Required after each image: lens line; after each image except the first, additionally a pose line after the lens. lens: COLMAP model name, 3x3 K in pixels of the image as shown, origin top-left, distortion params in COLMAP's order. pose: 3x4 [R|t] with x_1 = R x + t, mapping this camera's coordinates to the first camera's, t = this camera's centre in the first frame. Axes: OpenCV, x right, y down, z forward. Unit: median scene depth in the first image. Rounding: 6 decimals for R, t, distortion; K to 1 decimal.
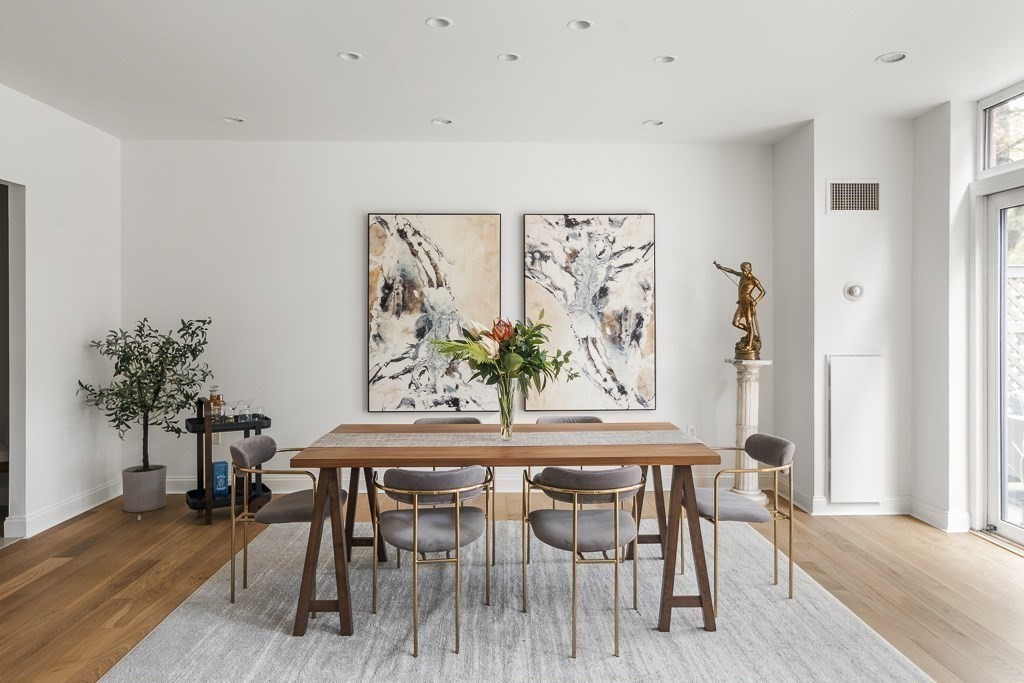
lens RADIAL K [[692.9, 0, 512.9], [0, 692.9, 334.6], [0, 0, 1]] dist [0.008236, -0.000102]
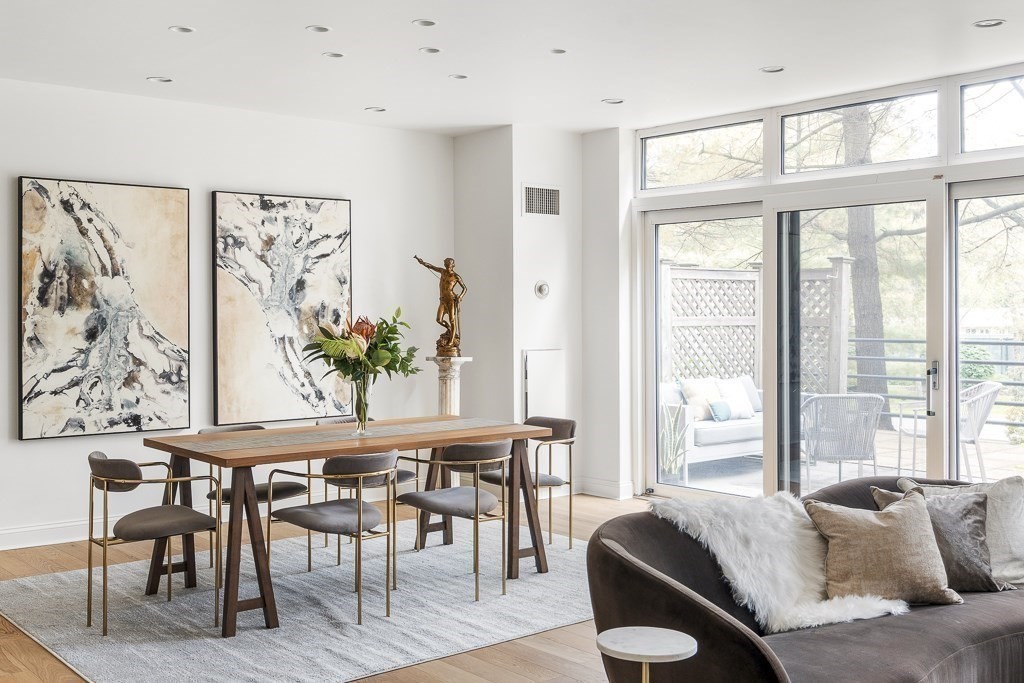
lens RADIAL K [[1095.7, 0, 512.0], [0, 1095.7, 338.5], [0, 0, 1]] dist [0.008269, 0.000000]
pose [[0.787149, -0.014821, 0.616585, -0.523396], [0.014058, 0.999883, 0.006087, 0.001792], [-0.616603, 0.003876, 0.787265, -0.266468]]
